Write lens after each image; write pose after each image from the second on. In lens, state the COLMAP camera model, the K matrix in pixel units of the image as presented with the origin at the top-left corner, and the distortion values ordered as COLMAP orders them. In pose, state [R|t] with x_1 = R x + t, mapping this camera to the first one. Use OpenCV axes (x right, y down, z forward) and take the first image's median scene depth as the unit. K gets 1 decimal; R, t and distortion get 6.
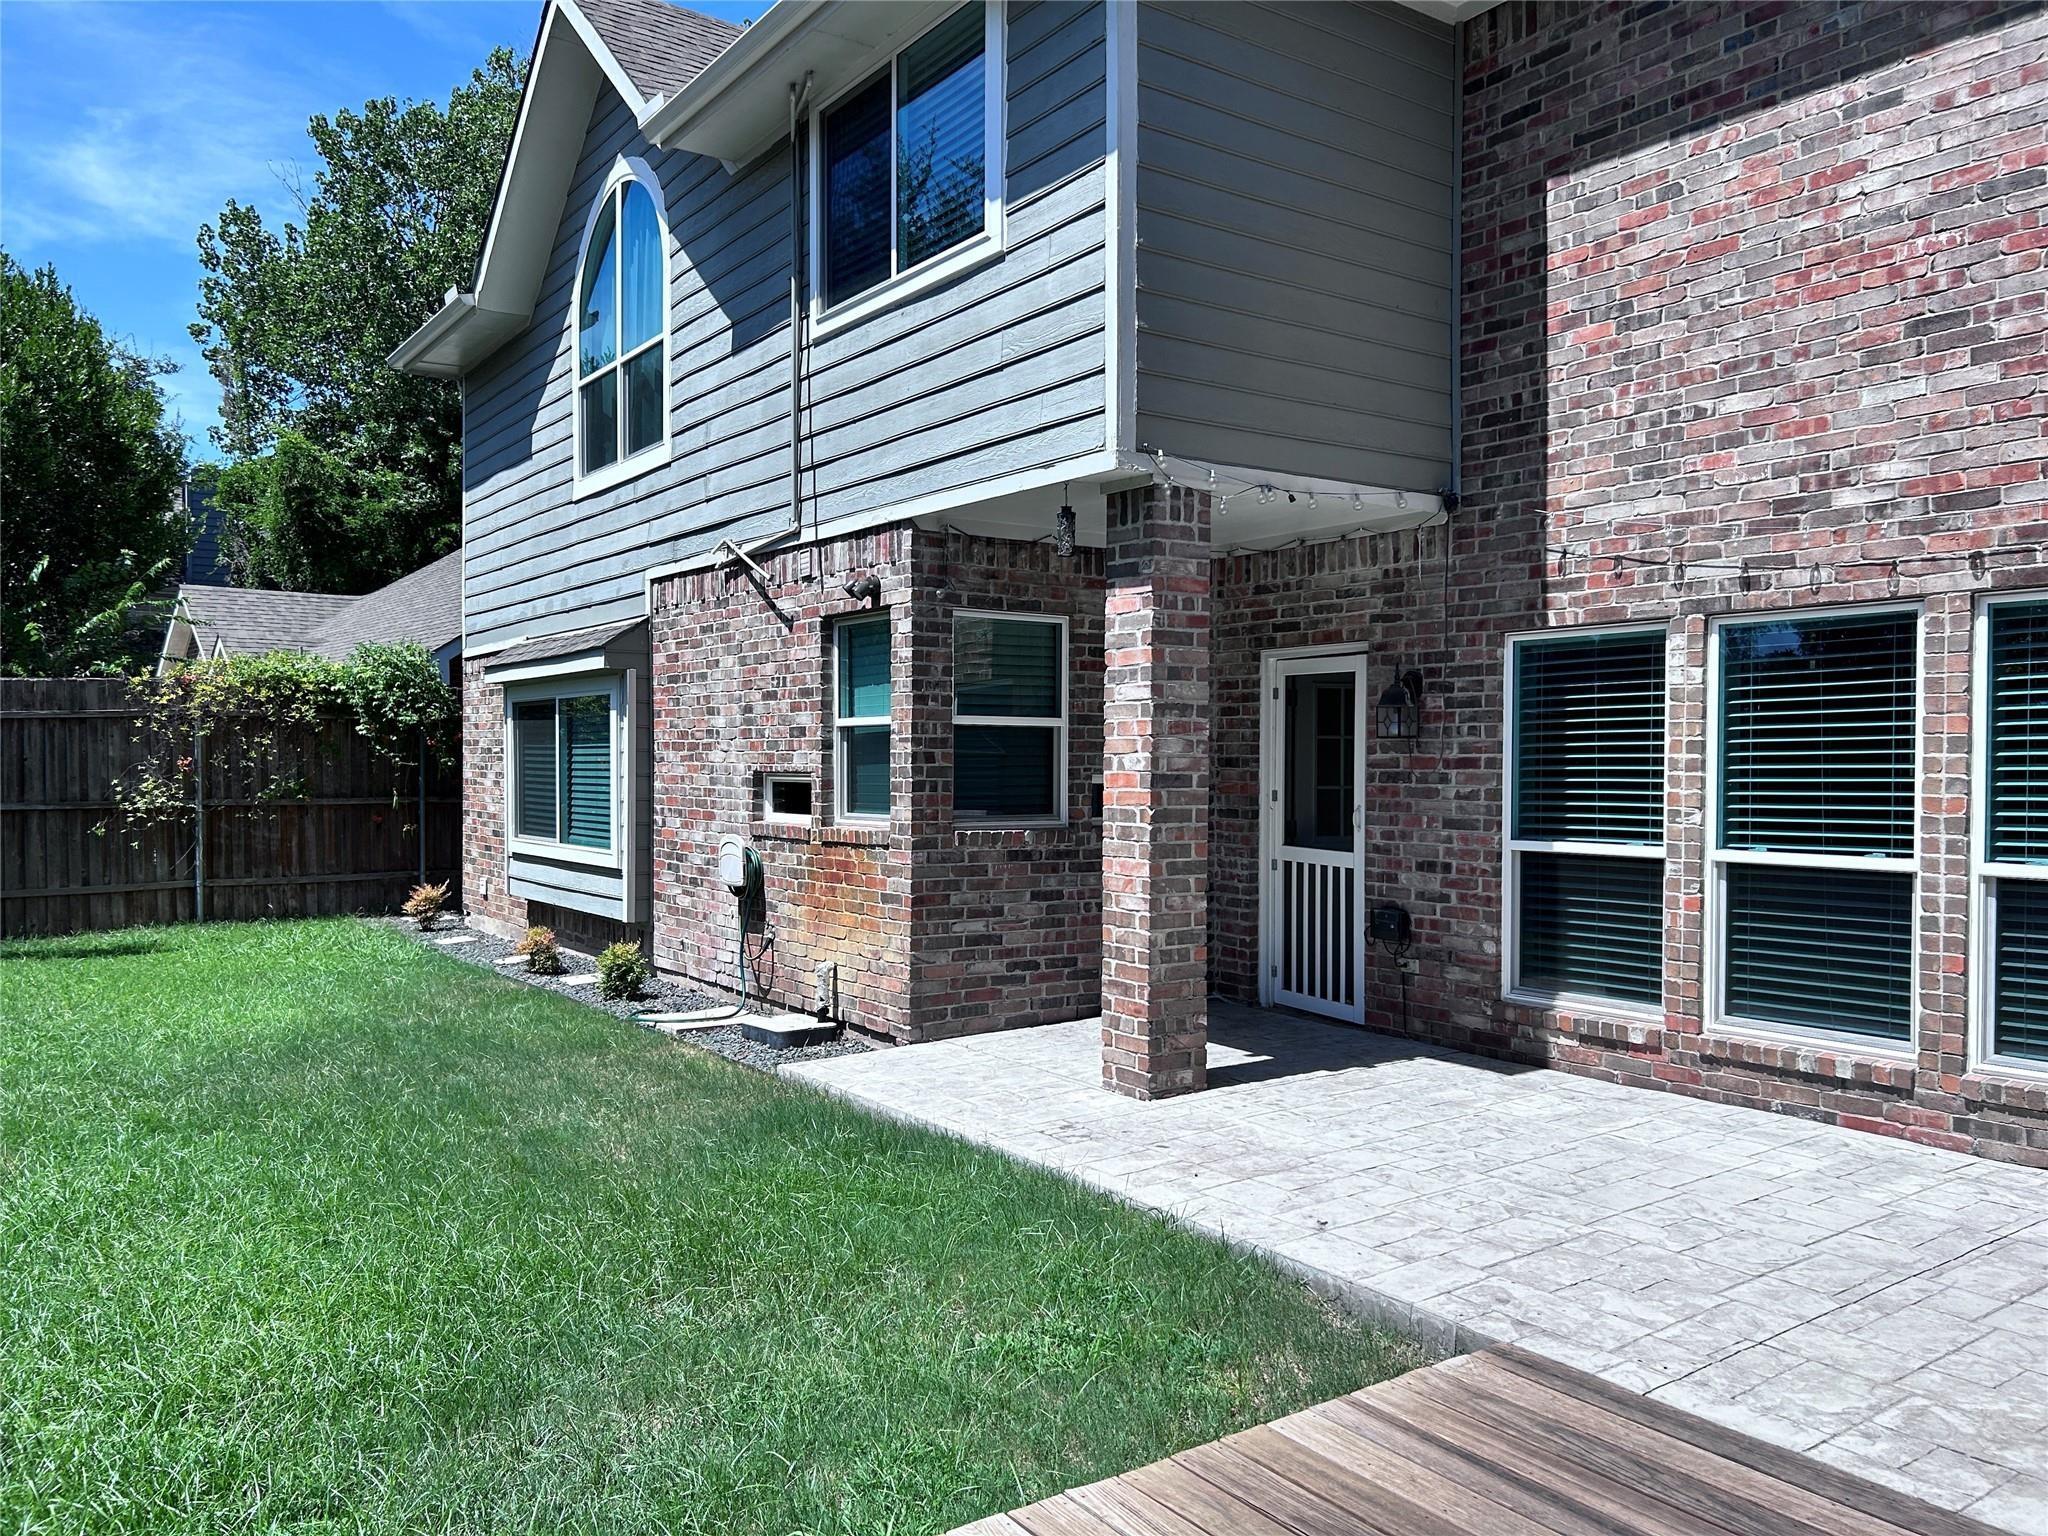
lens RADIAL K [[1532.0, 0, 1024.0], [0, 1532.0, 768.0], [0, 0, 1]] dist [0.109134, -0.184625]
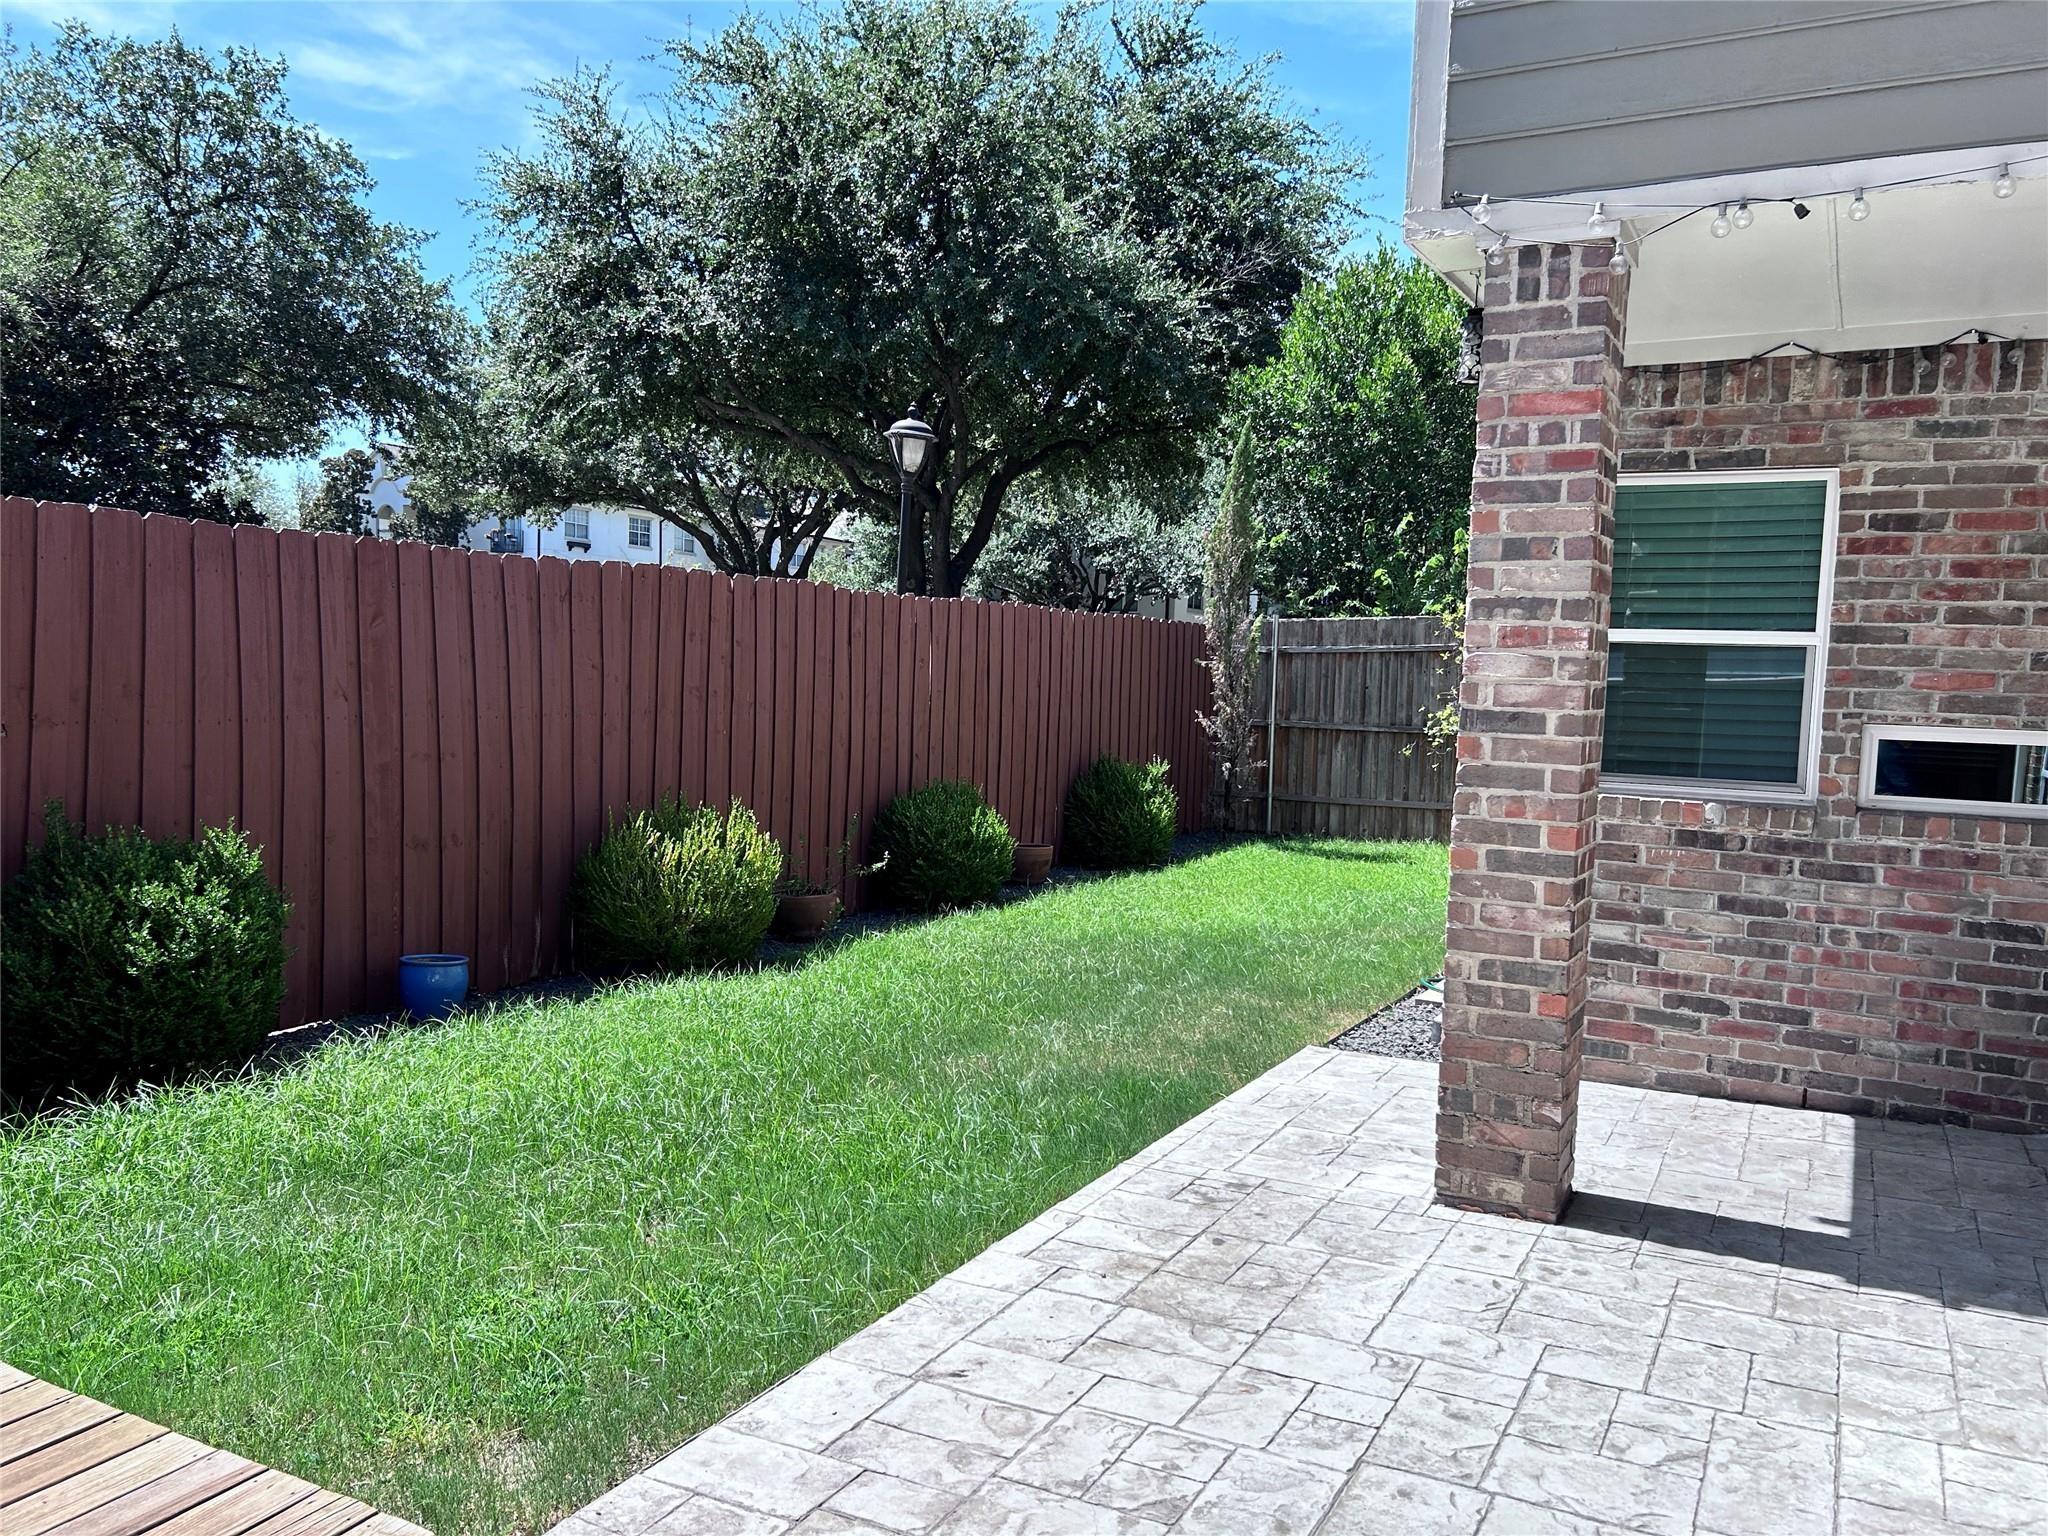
lens RADIAL K [[1532.0, 0, 1024.0], [0, 1532.0, 768.0], [0, 0, 1]] dist [0.109134, -0.184625]
pose [[0.454074, 0.067033, -0.888439, 0.567050], [-0.037327, 0.997721, 0.056201, -0.000971], [0.890182, 0.007643, 0.455542, 0.529321]]
